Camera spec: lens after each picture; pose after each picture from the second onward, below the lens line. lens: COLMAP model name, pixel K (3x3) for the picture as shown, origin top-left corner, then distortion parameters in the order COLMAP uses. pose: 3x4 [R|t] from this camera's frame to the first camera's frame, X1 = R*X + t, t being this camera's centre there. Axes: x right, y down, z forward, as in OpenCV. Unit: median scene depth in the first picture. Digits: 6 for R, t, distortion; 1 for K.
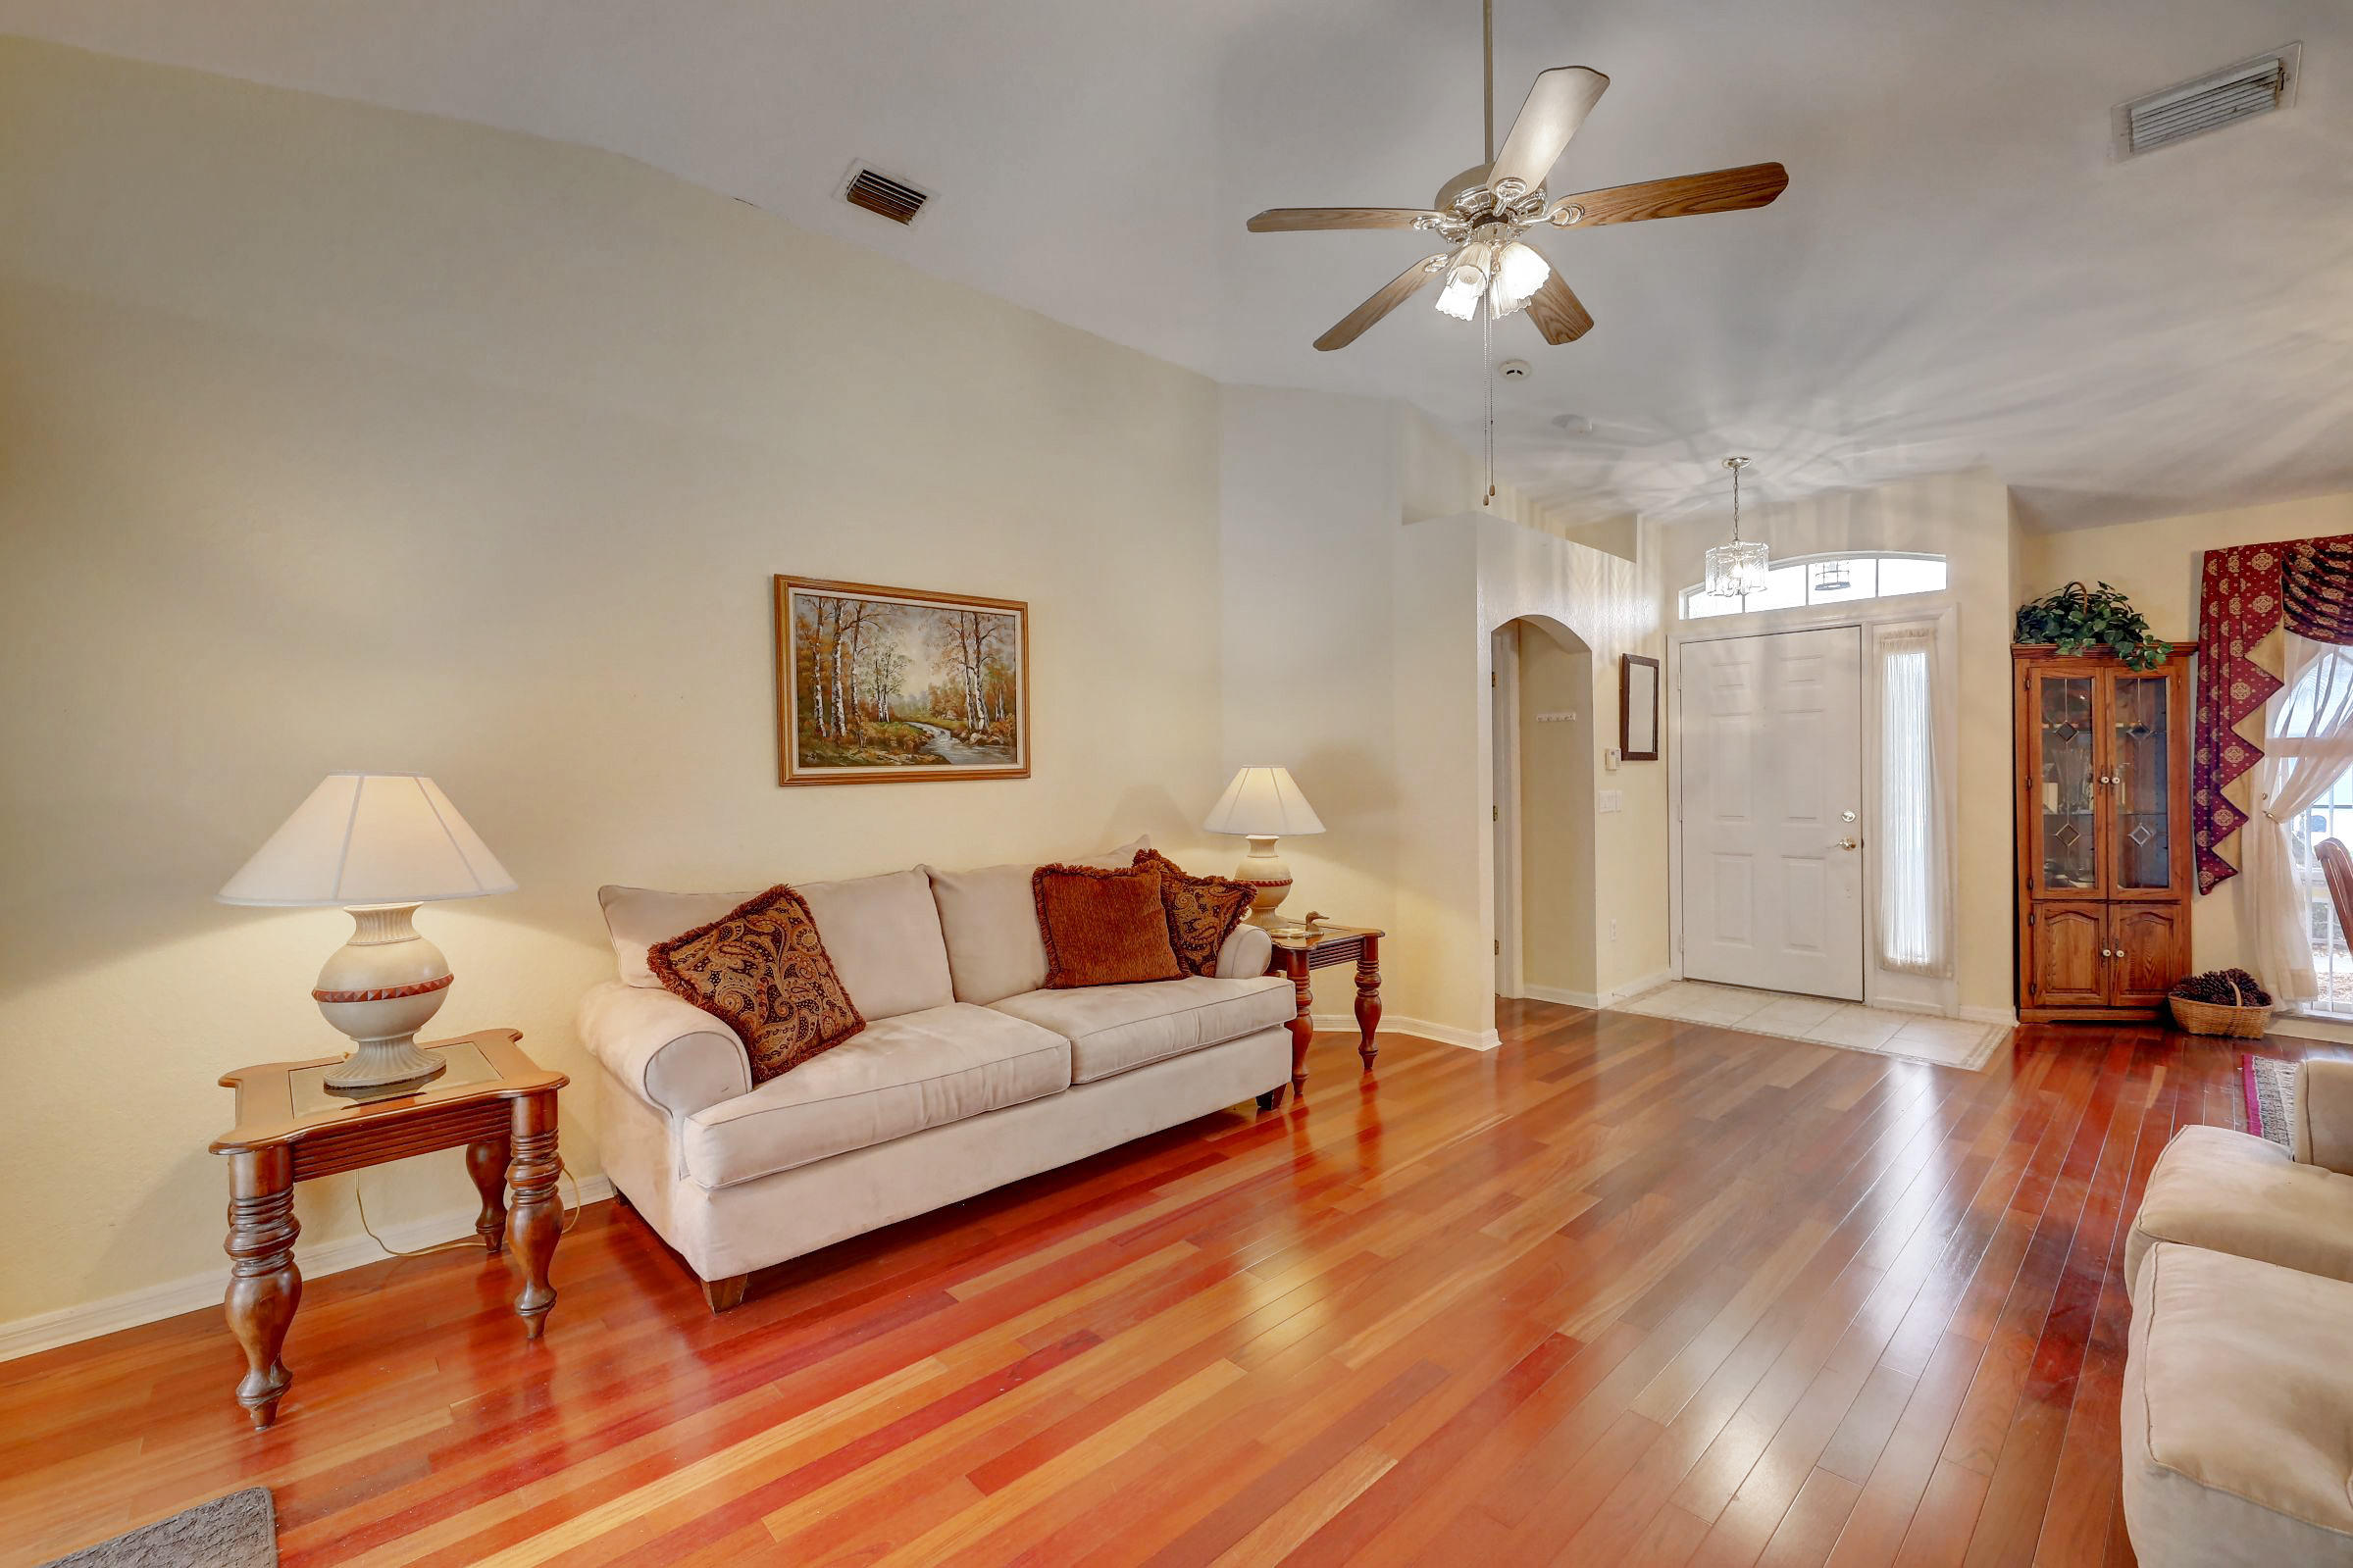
lens RADIAL K [[974.5, 0, 1182.1], [0, 974.5, 776.0], [0, 0, 1]] dist [-0.000137, -0.000875]
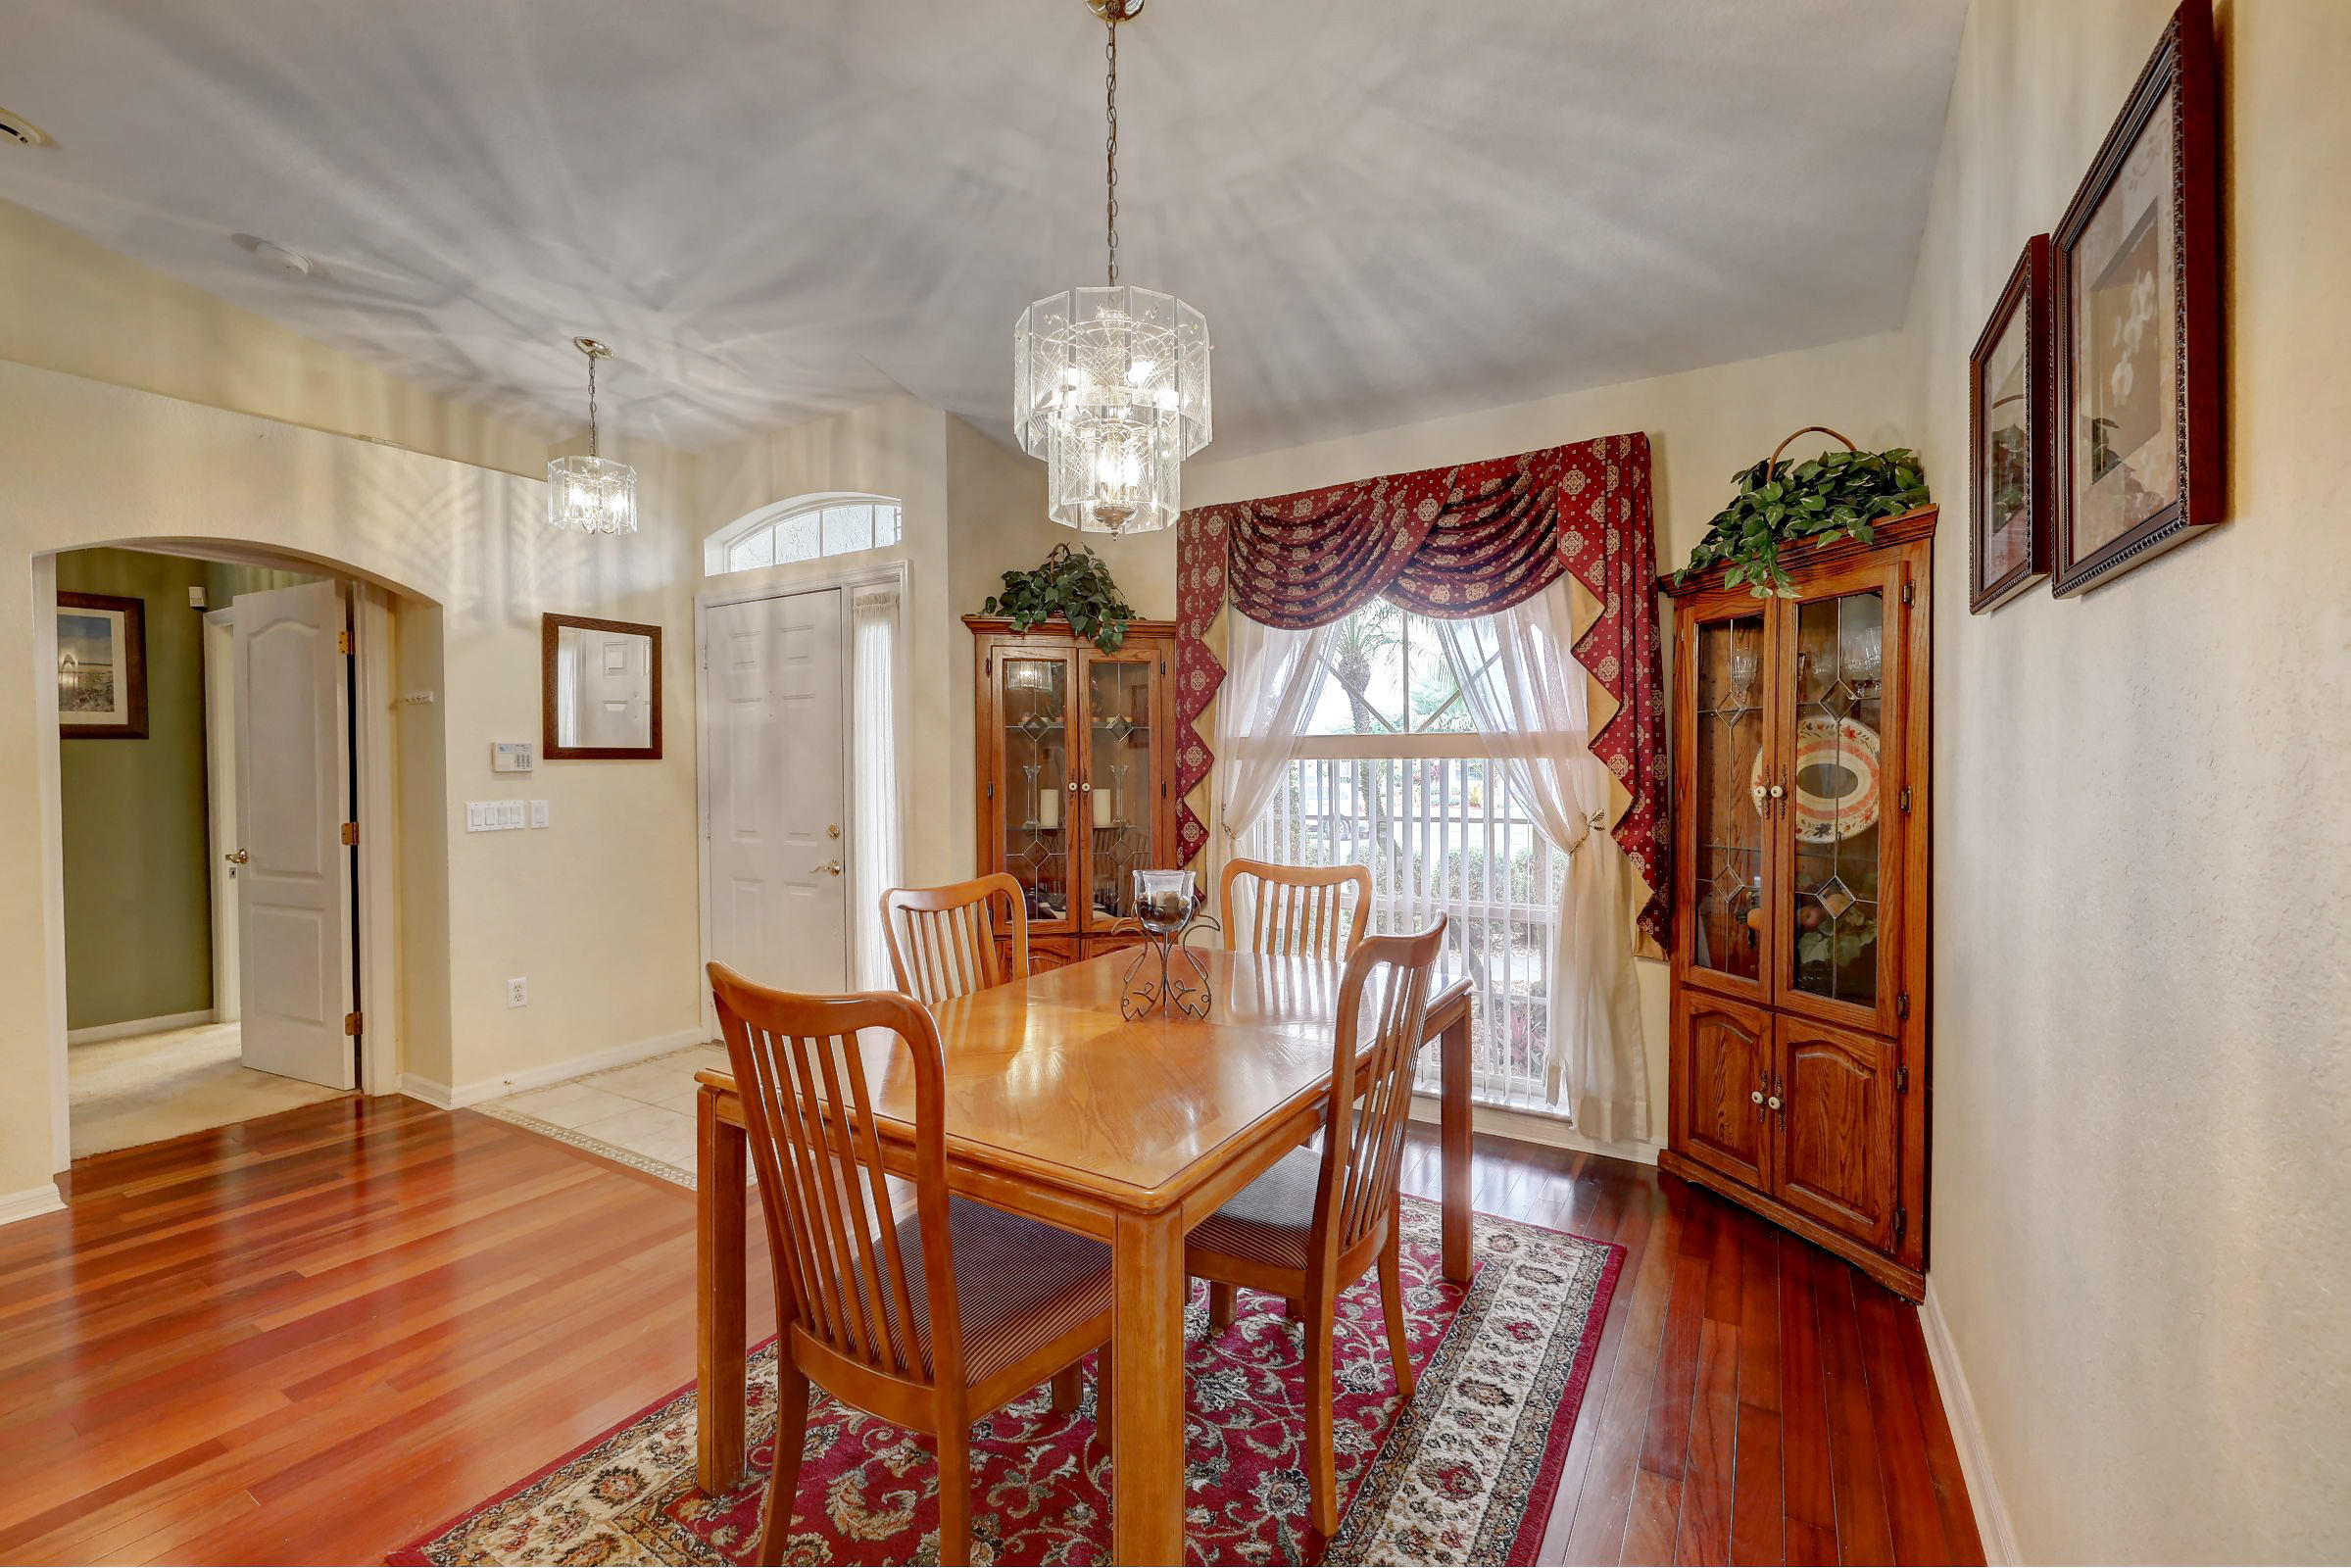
lens RADIAL K [[973.8, 0, 1171.3], [0, 973.8, 779.1], [0, 0, 1]] dist [-0.000137, -0.000875]
pose [[0.963315, -0.000429, 0.268375, 0.879106], [-0.001850, 0.999964, 0.008238, -0.009938], [-0.268369, -0.008433, 0.963279, 0.209500]]
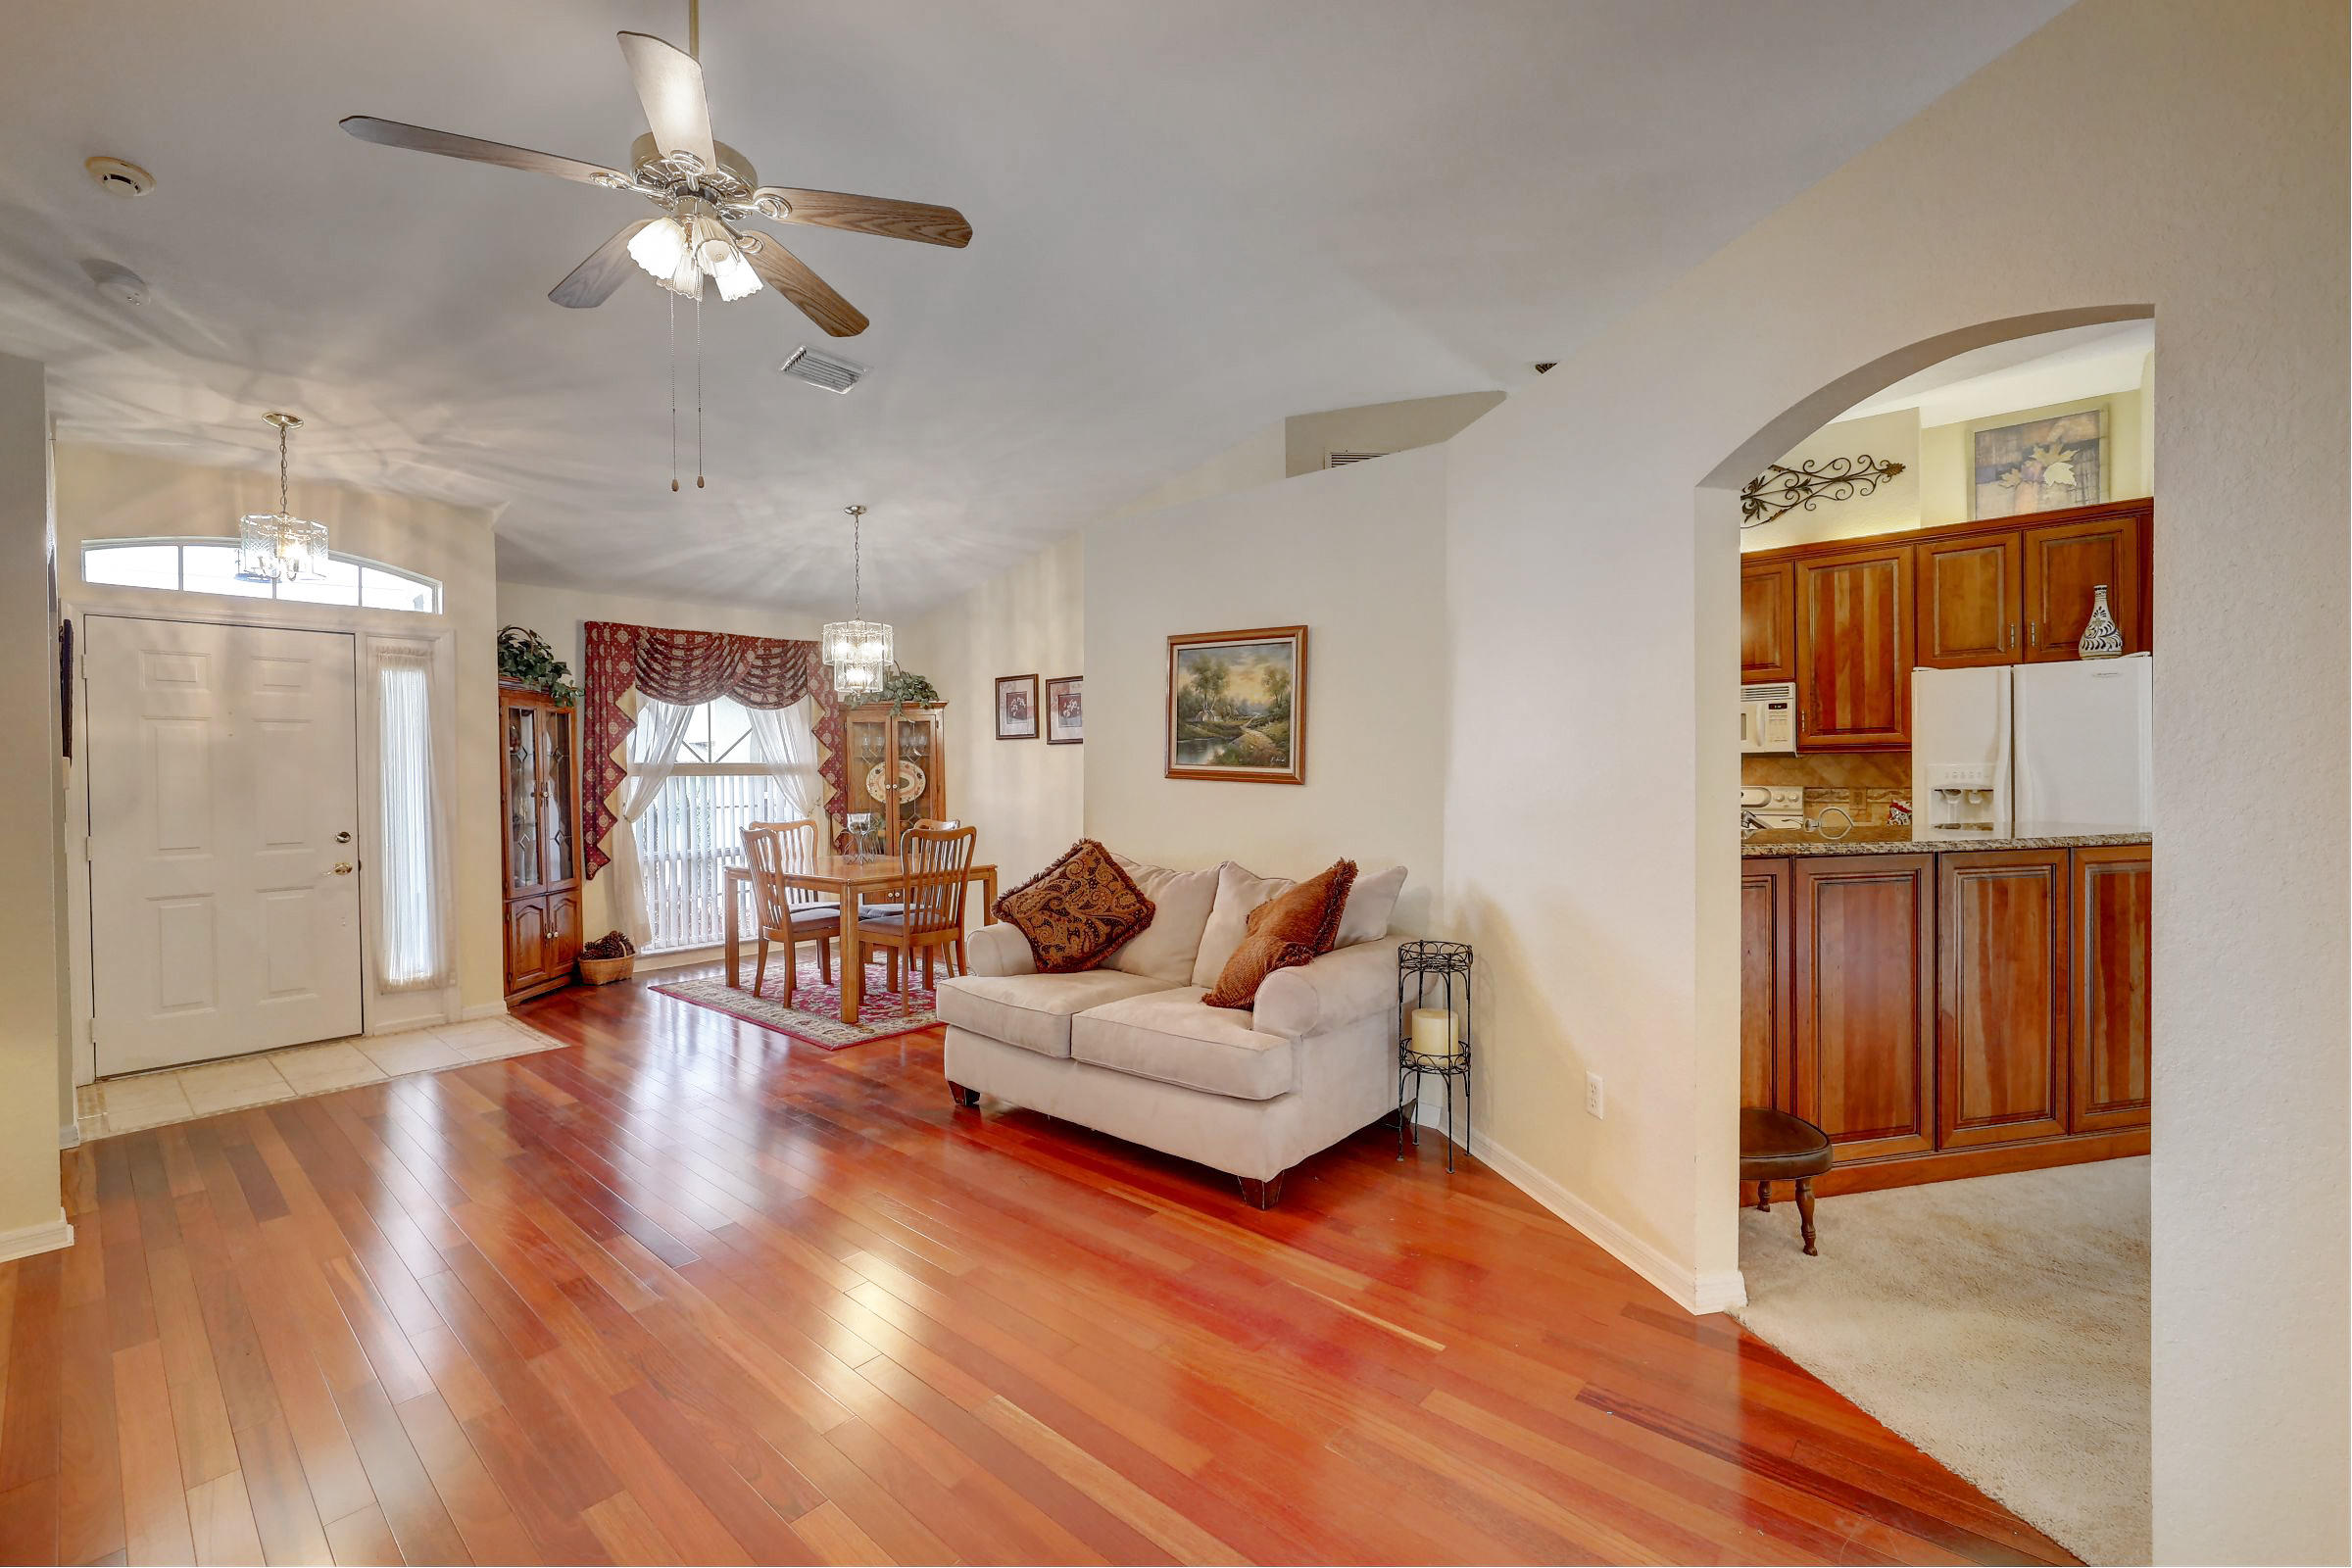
lens RADIAL K [[974.2, 0, 1171.4], [0, 974.2, 779.3], [0, 0, 1]] dist [-0.000137, -0.000875]
pose [[-0.095758, 0.003260, 0.995399, -0.371983], [0.016297, 0.999866, -0.001707, 0.000018], [-0.995271, 0.016058, -0.095798, 0.364671]]
